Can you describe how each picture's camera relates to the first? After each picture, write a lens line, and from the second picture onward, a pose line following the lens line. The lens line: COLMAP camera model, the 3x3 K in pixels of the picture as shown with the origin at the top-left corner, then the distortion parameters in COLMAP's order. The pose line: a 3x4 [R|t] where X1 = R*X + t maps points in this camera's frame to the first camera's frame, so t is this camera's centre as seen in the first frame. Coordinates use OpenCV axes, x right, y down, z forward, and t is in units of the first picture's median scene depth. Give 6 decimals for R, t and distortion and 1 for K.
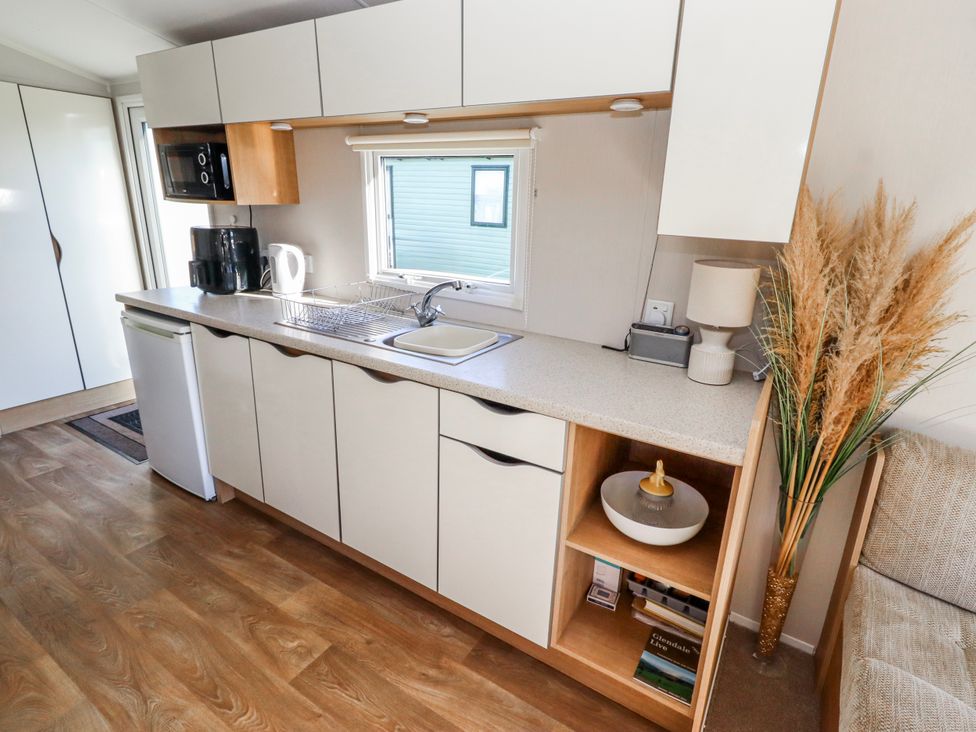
lens RADIAL K [[508.0, 0, 497.3], [0, 508.0, 346.8], [0, 0, 1]] dist [0.006286, -0.001395]
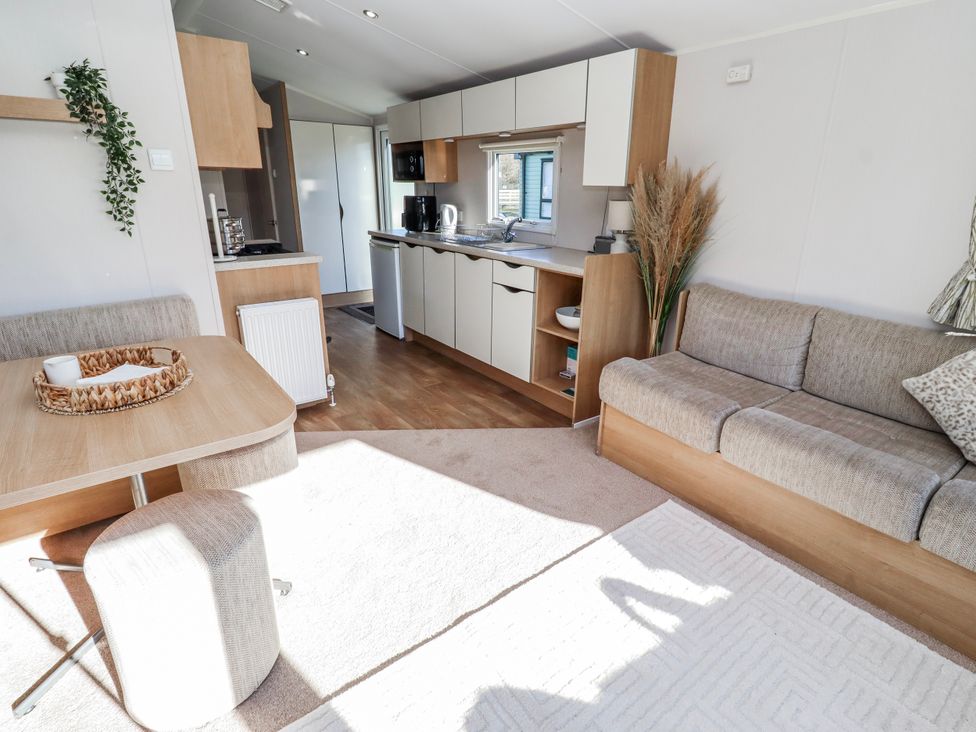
lens RADIAL K [[508.0, 0, 497.3], [0, 508.0, 346.8], [0, 0, 1]] dist [0.006286, -0.001395]
pose [[0.931931, 0.091502, -0.350902, 0.459071], [-0.086566, 0.995801, 0.029766, 0.252197], [0.352152, 0.002637, 0.935939, -0.681486]]
